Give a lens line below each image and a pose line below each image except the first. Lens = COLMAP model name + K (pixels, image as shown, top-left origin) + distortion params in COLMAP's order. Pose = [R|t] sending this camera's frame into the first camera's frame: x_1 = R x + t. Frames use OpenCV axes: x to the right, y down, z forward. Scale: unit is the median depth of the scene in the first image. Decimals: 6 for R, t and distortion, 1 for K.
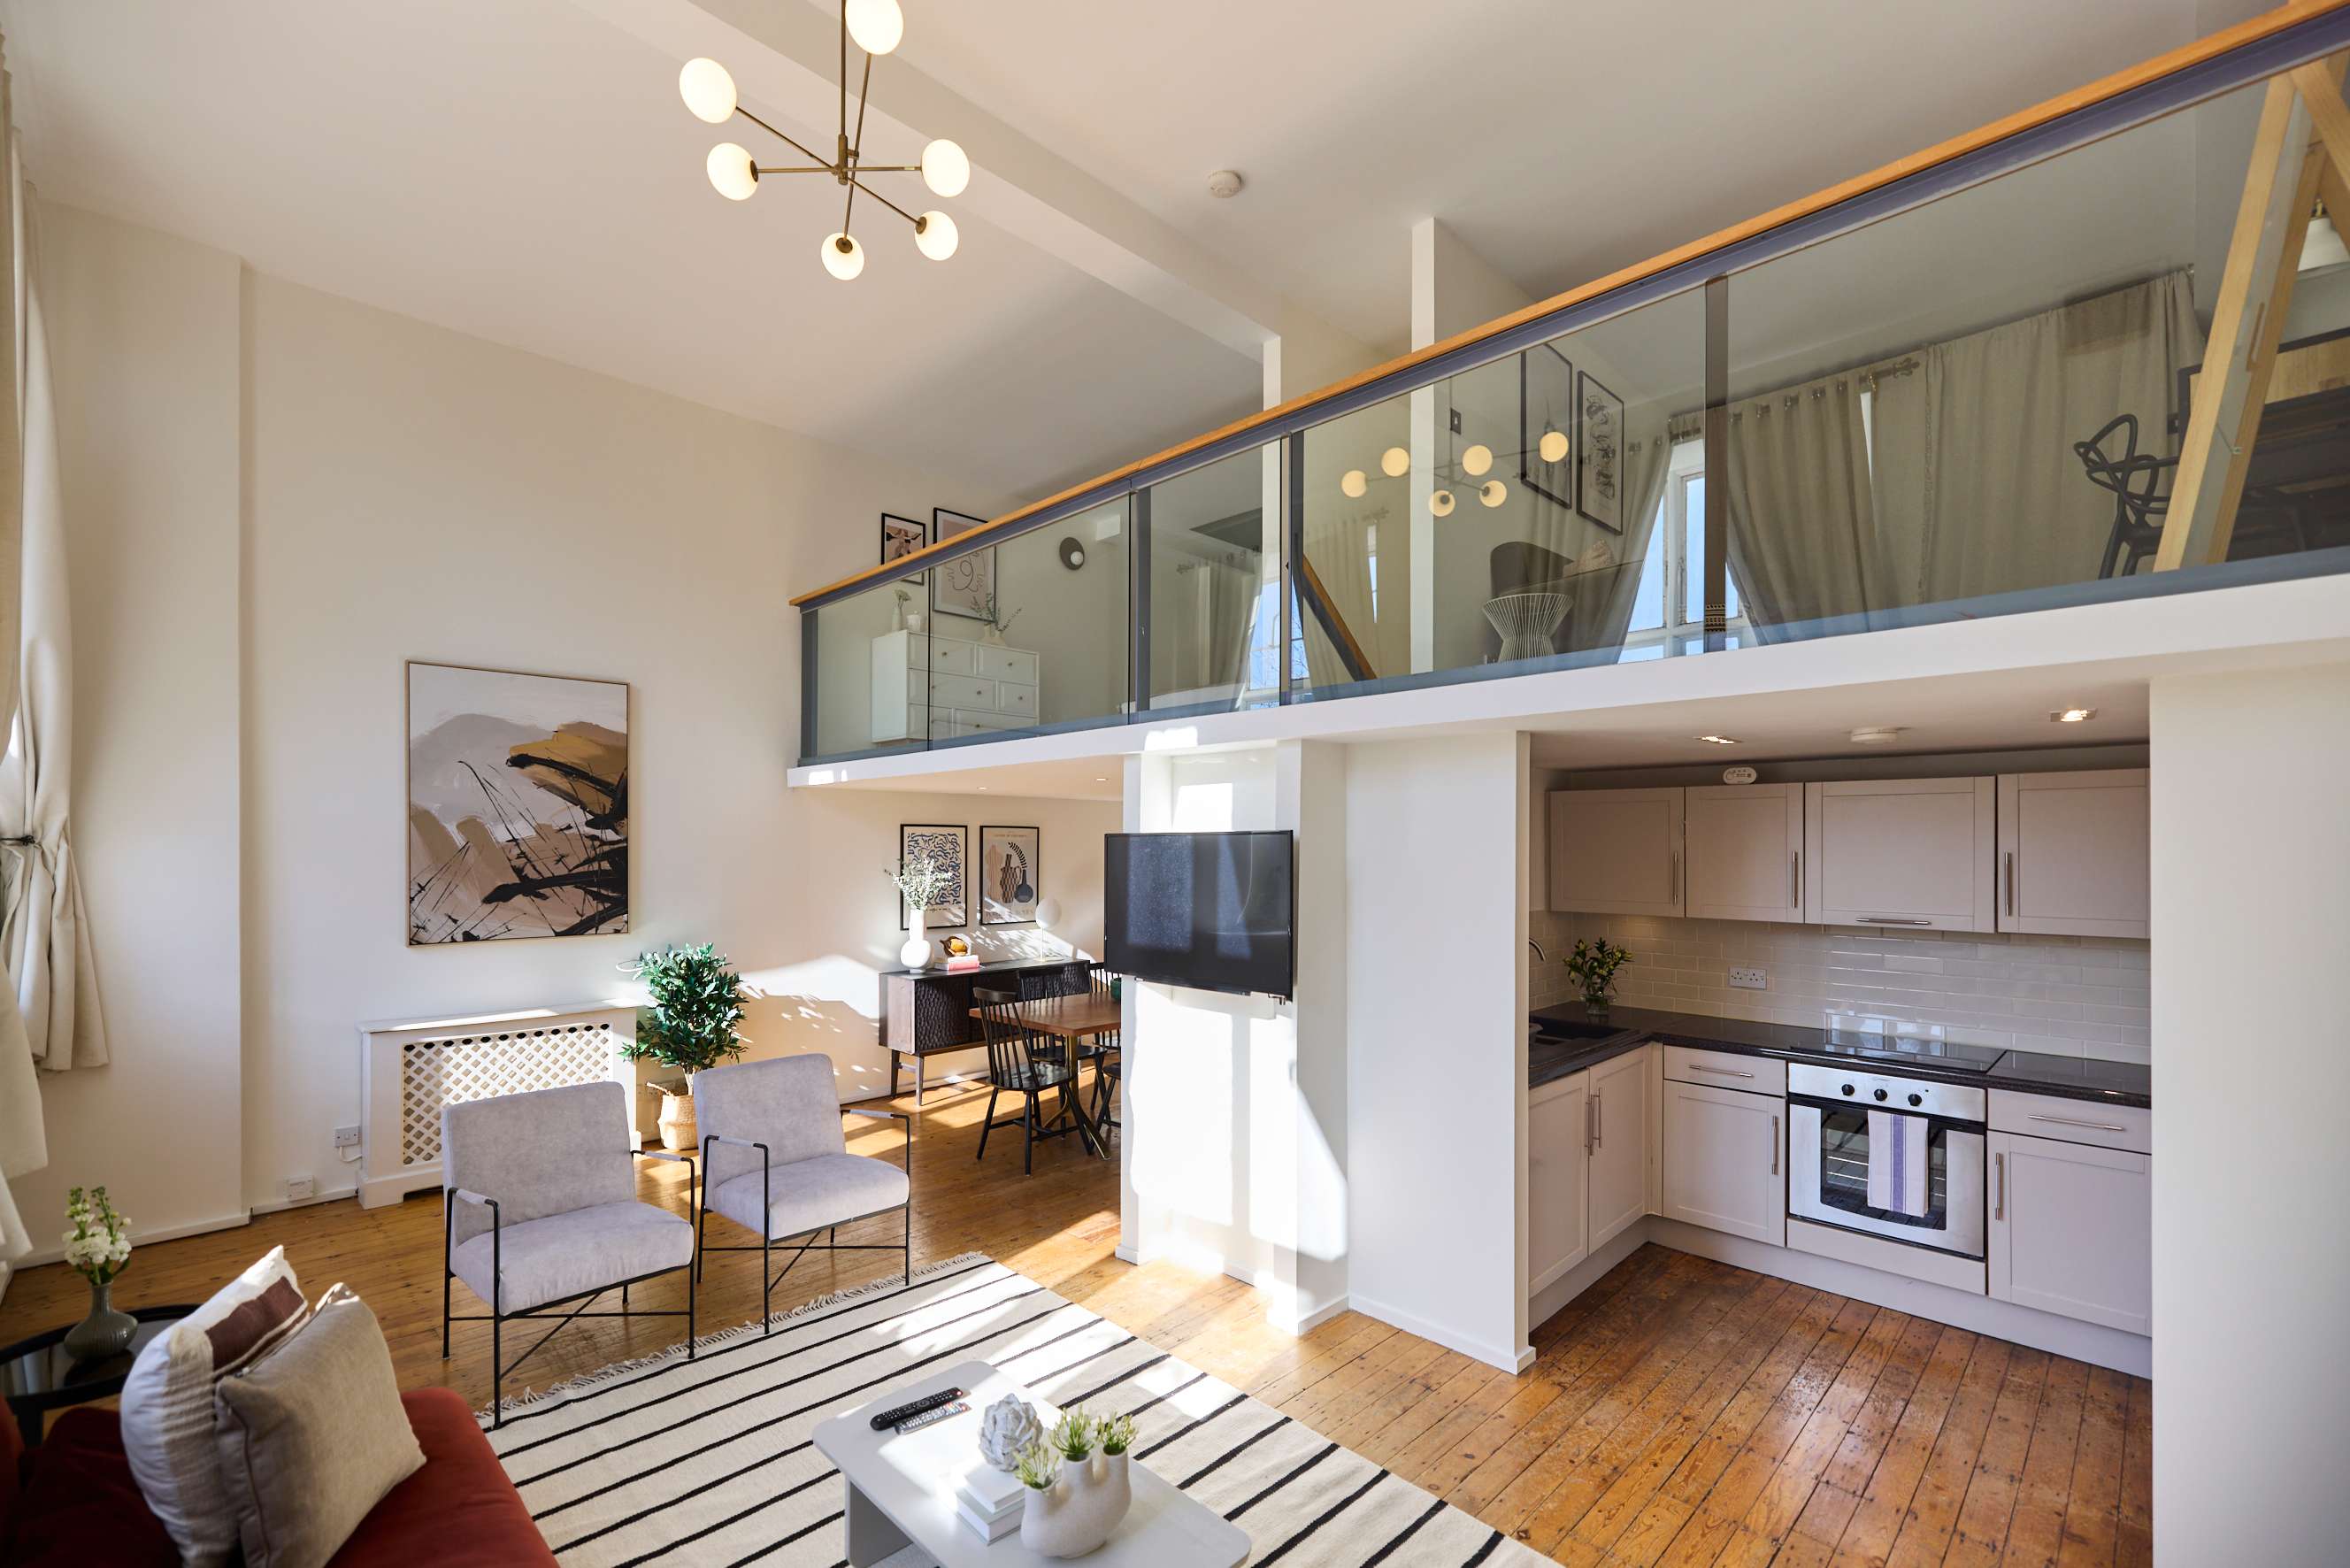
lens RADIAL K [[995.8, 0, 1178.7], [0, 995.8, 848.5], [0, 0, 1]] dist [0.000418, 0.000038]
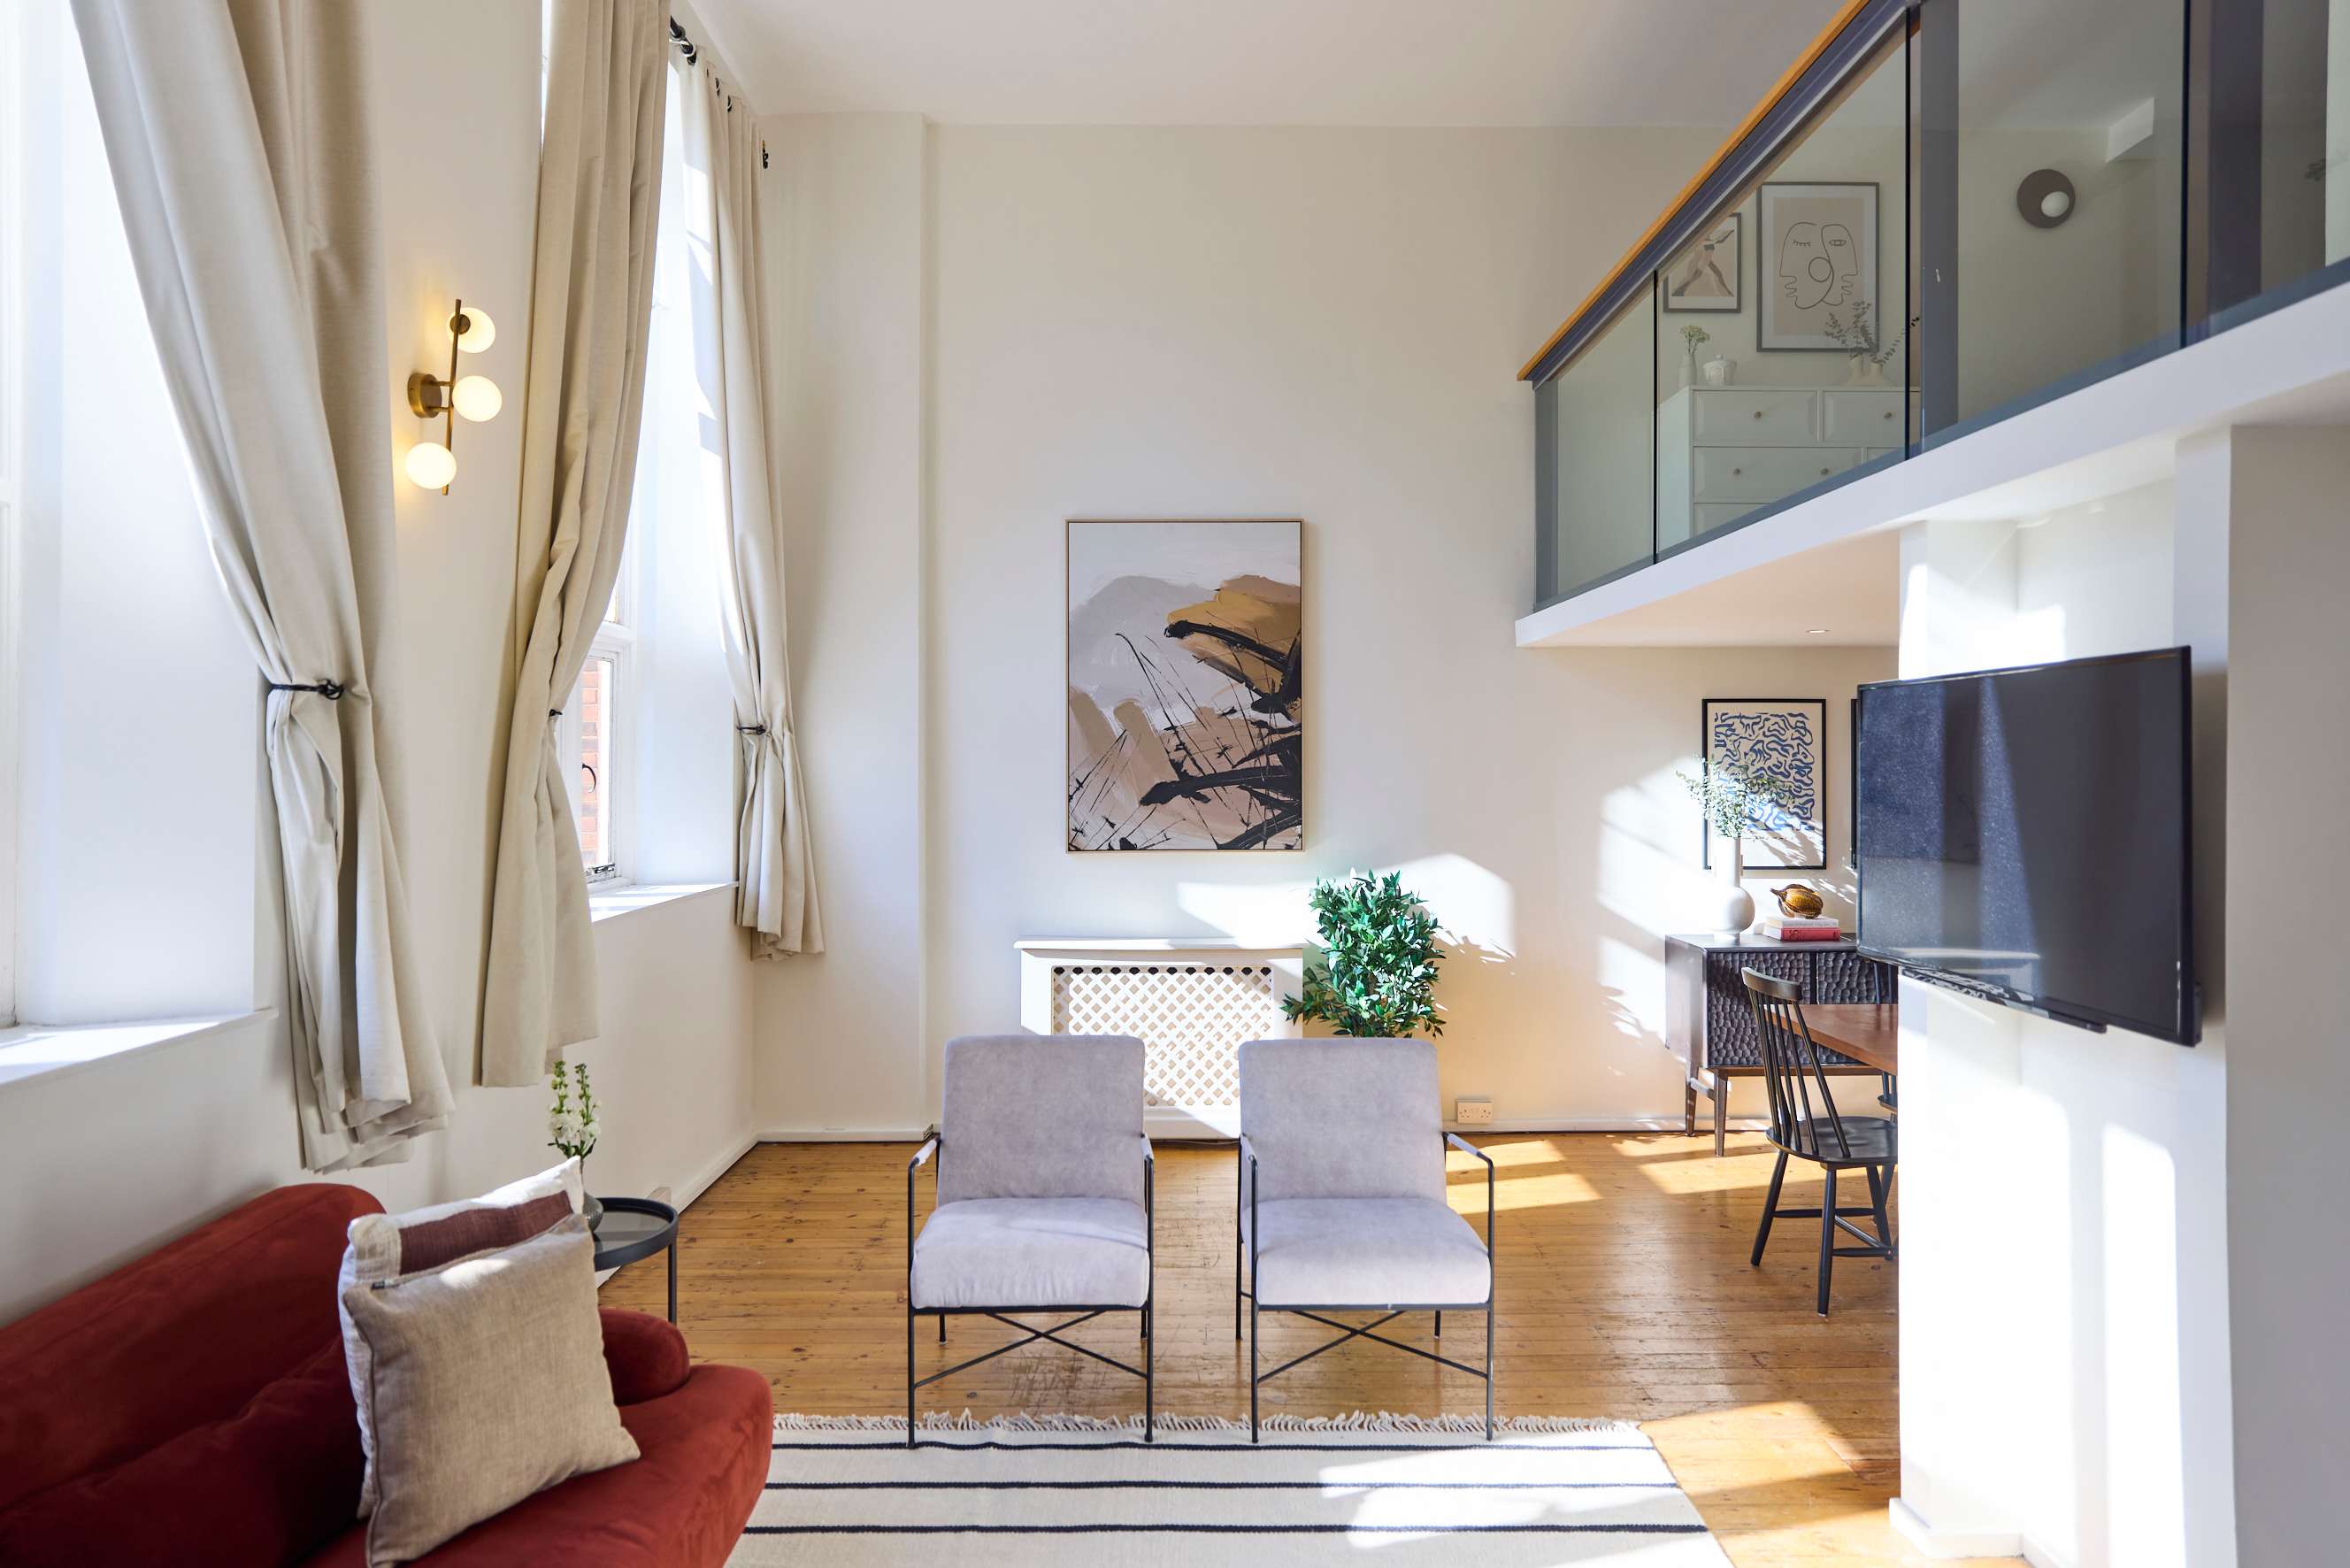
lens RADIAL K [[1419.2, 0, 1189.9], [0, 1419.2, 750.6], [0, 0, 1]] dist [-0.001975, 0.002180]
pose [[0.719796, -0.005762, -0.694162, 0.142732], [0.001234, 0.999975, -0.007020, 0.018175], [0.694185, 0.004196, 0.719785, 0.181330]]
